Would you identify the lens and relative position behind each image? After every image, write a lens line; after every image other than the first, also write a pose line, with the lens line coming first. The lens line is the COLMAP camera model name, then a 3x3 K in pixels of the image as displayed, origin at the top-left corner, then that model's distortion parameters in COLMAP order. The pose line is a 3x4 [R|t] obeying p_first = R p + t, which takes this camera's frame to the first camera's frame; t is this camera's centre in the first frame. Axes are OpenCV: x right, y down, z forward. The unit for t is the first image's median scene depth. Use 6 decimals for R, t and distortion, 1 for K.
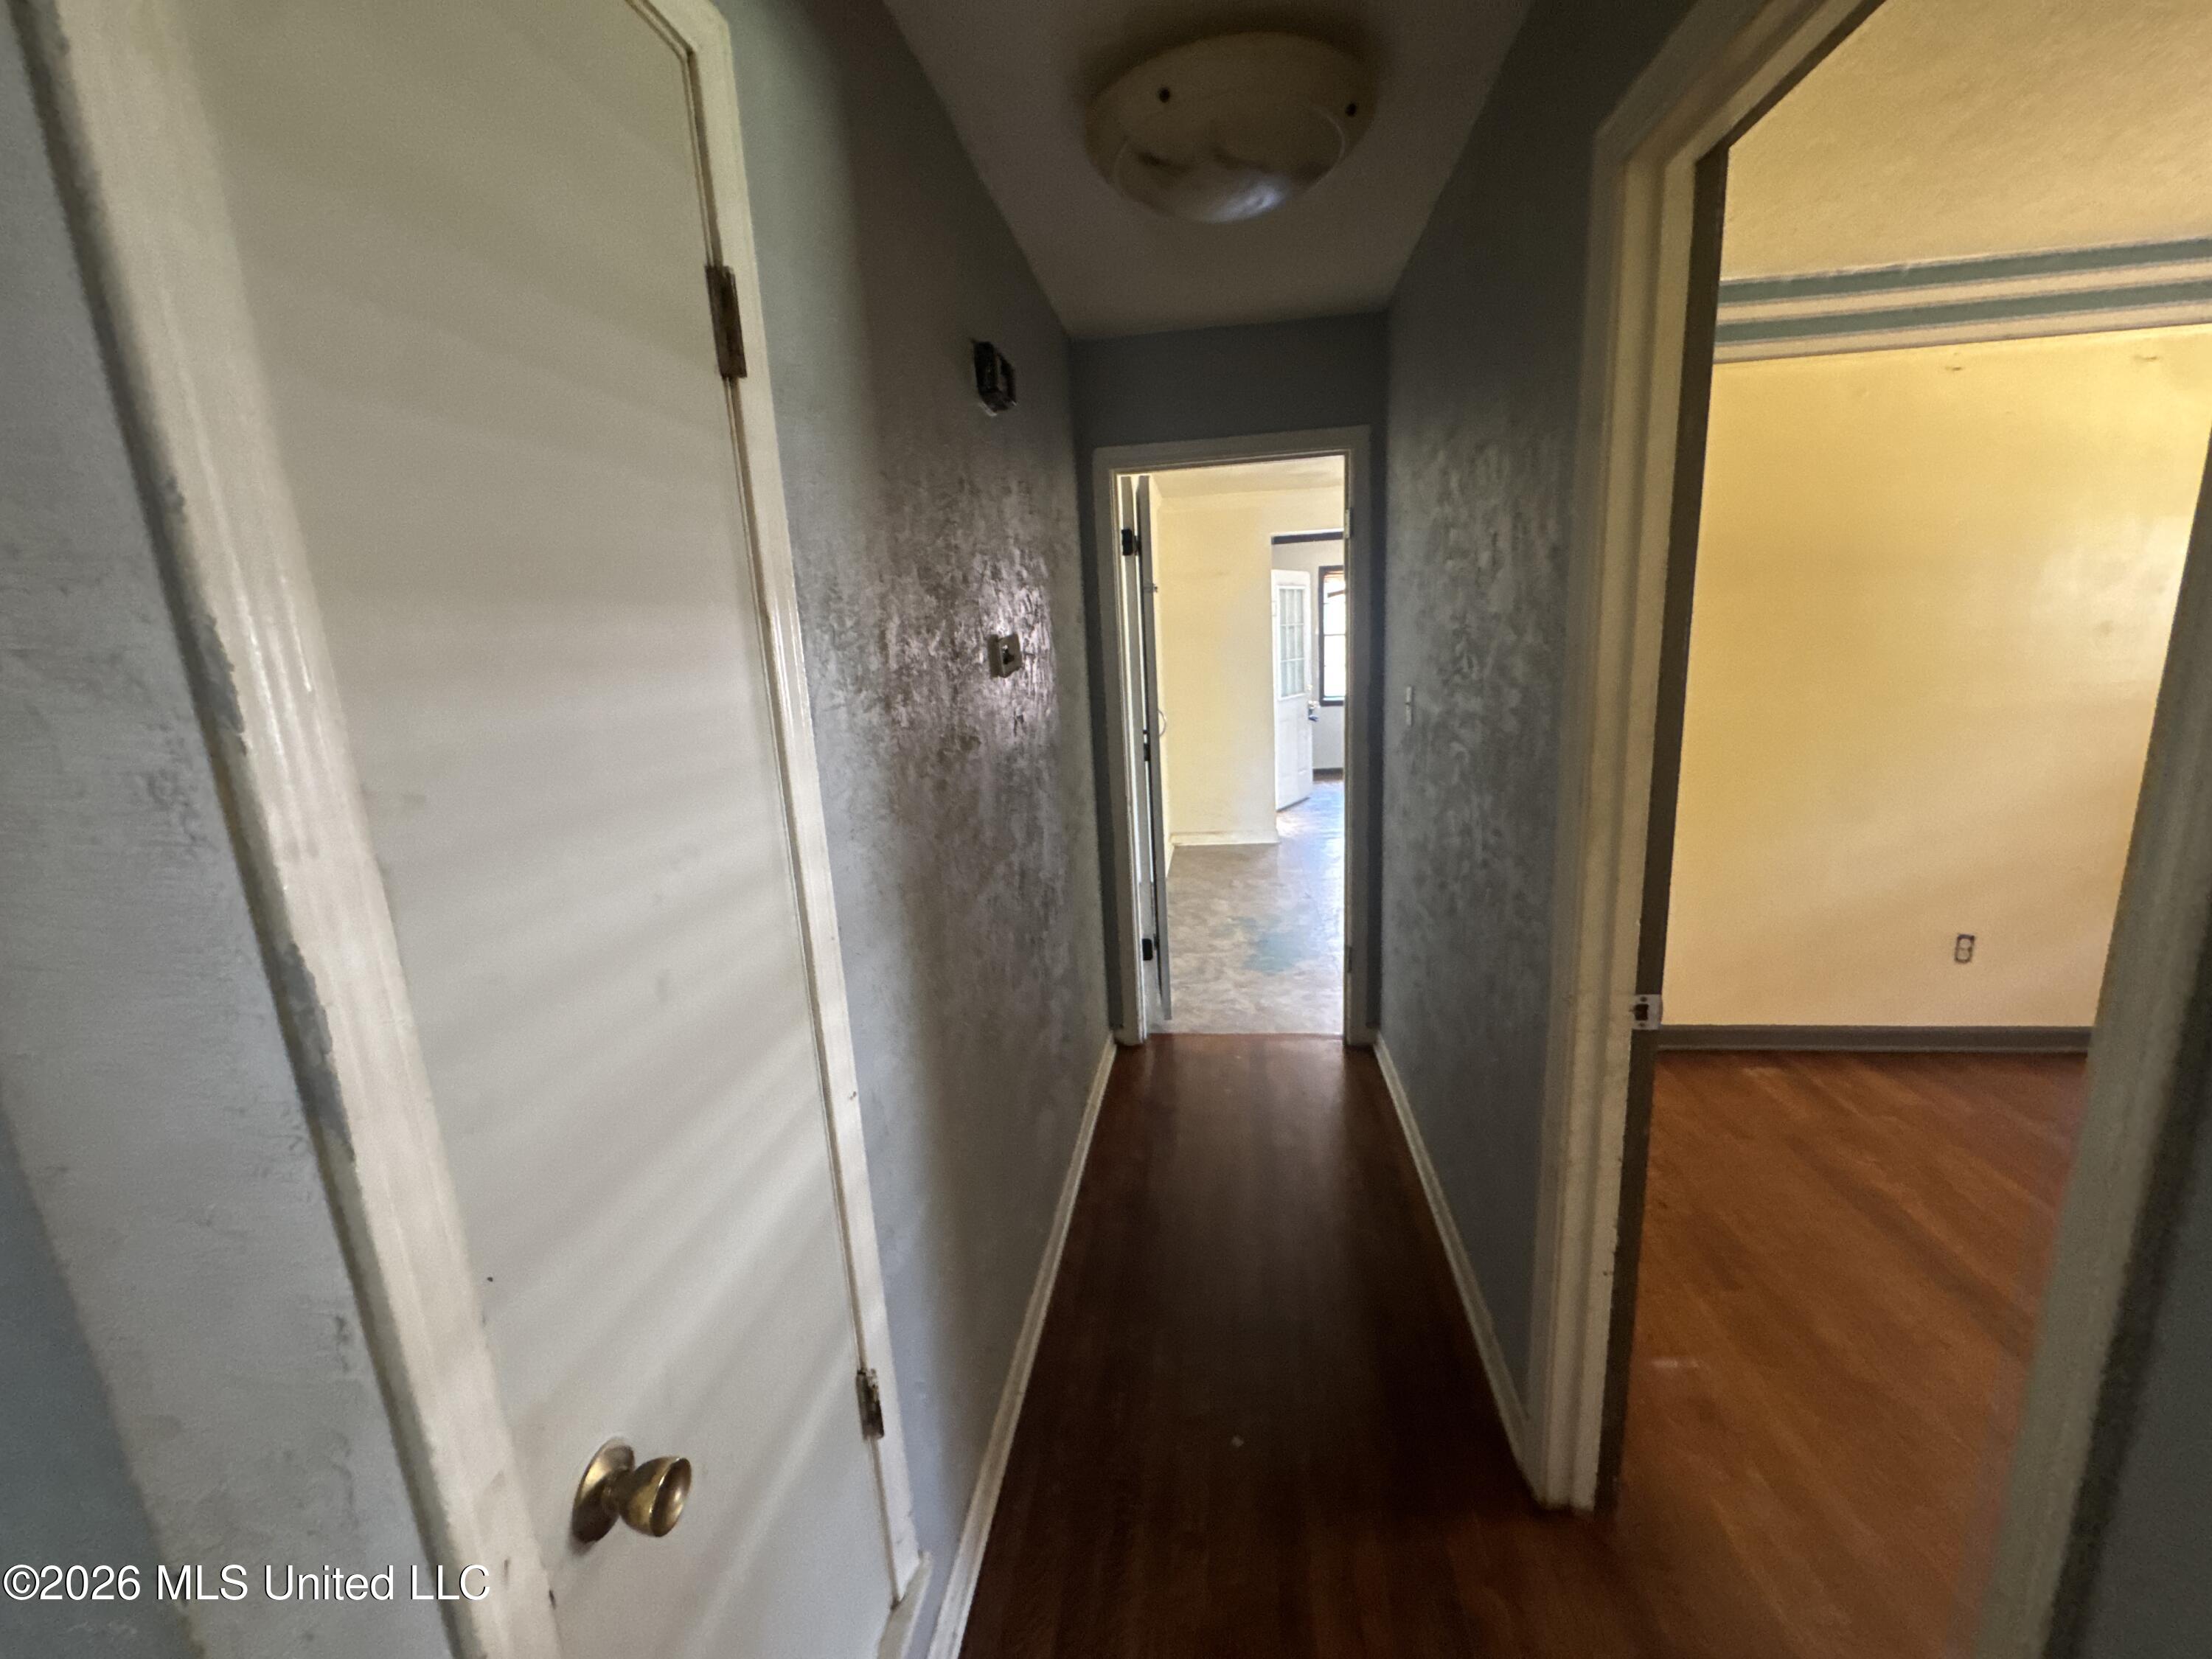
lens RADIAL K [[890.1, 0, 1106.0], [0, 890.1, 829.5], [0, 0, 1]] dist [-0.003138, 0.000085]
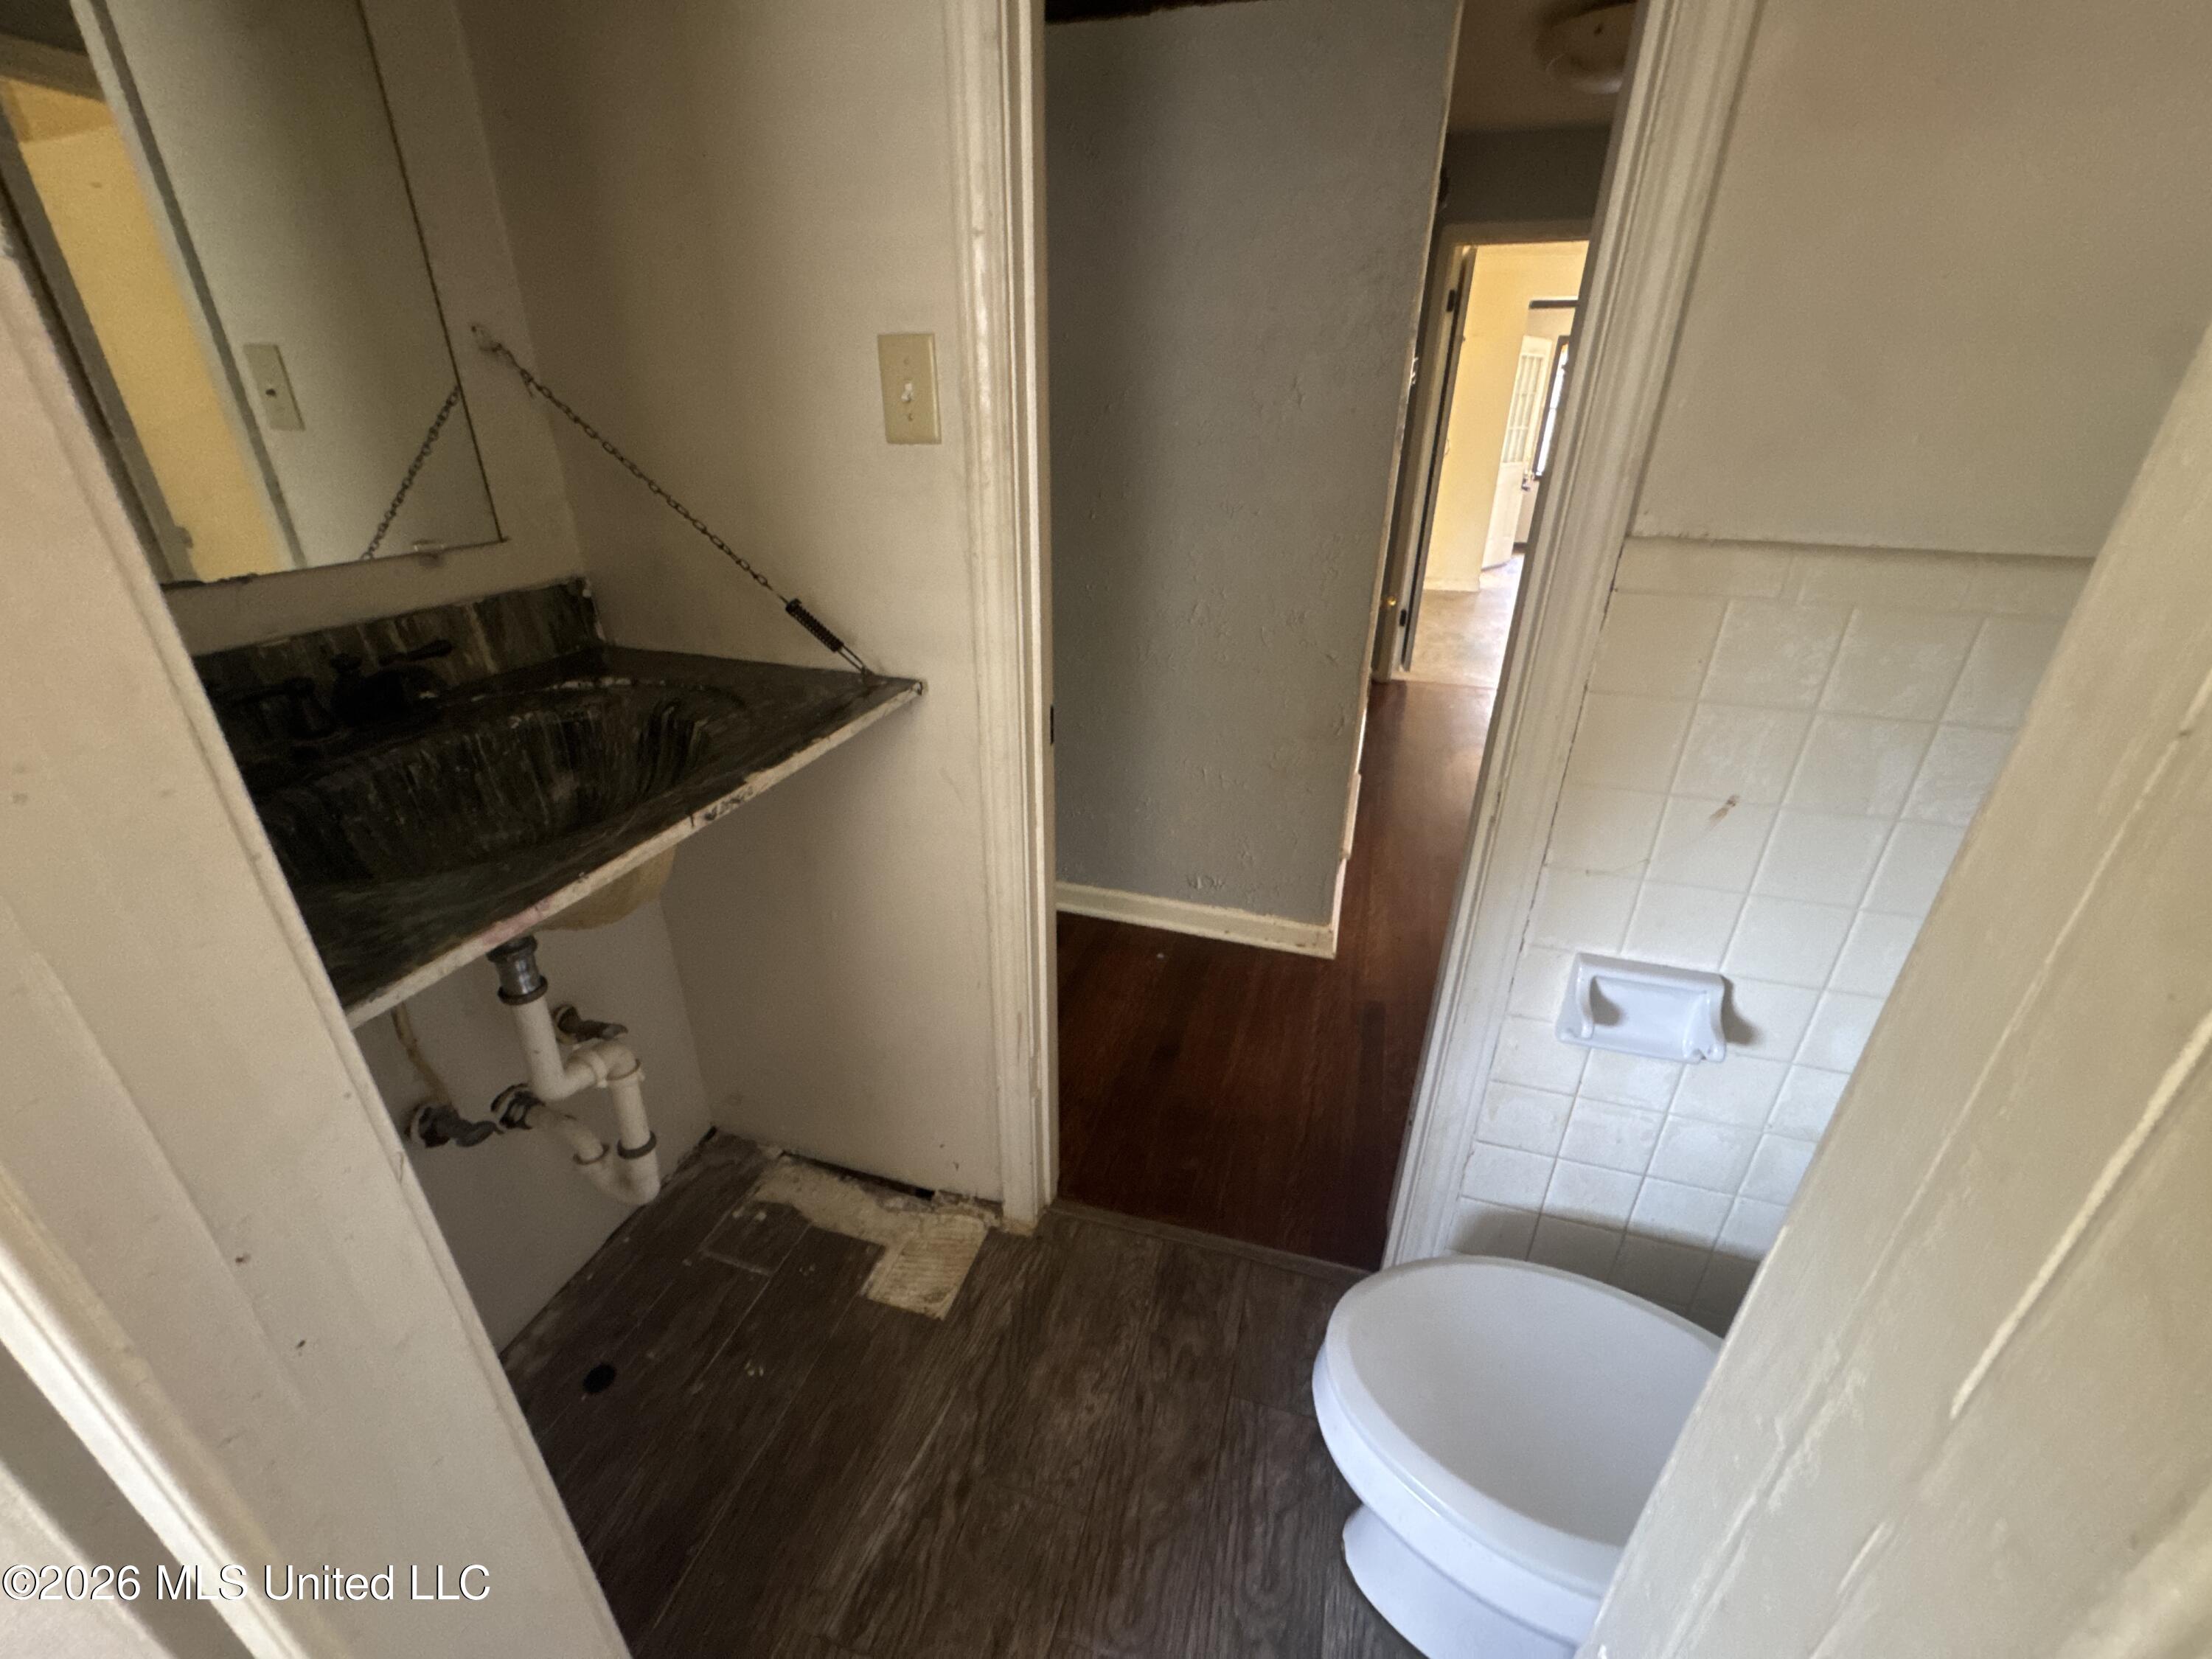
lens RADIAL K [[890.1, 0, 1106.0], [0, 890.1, 829.5], [0, 0, 1]] dist [-0.003138, 0.000085]
pose [[0.983483, 0.134641, -0.120968, -0.219645], [-0.102641, 0.965340, 0.239966, 0.183556], [0.149084, -0.223587, 0.963215, -0.564723]]
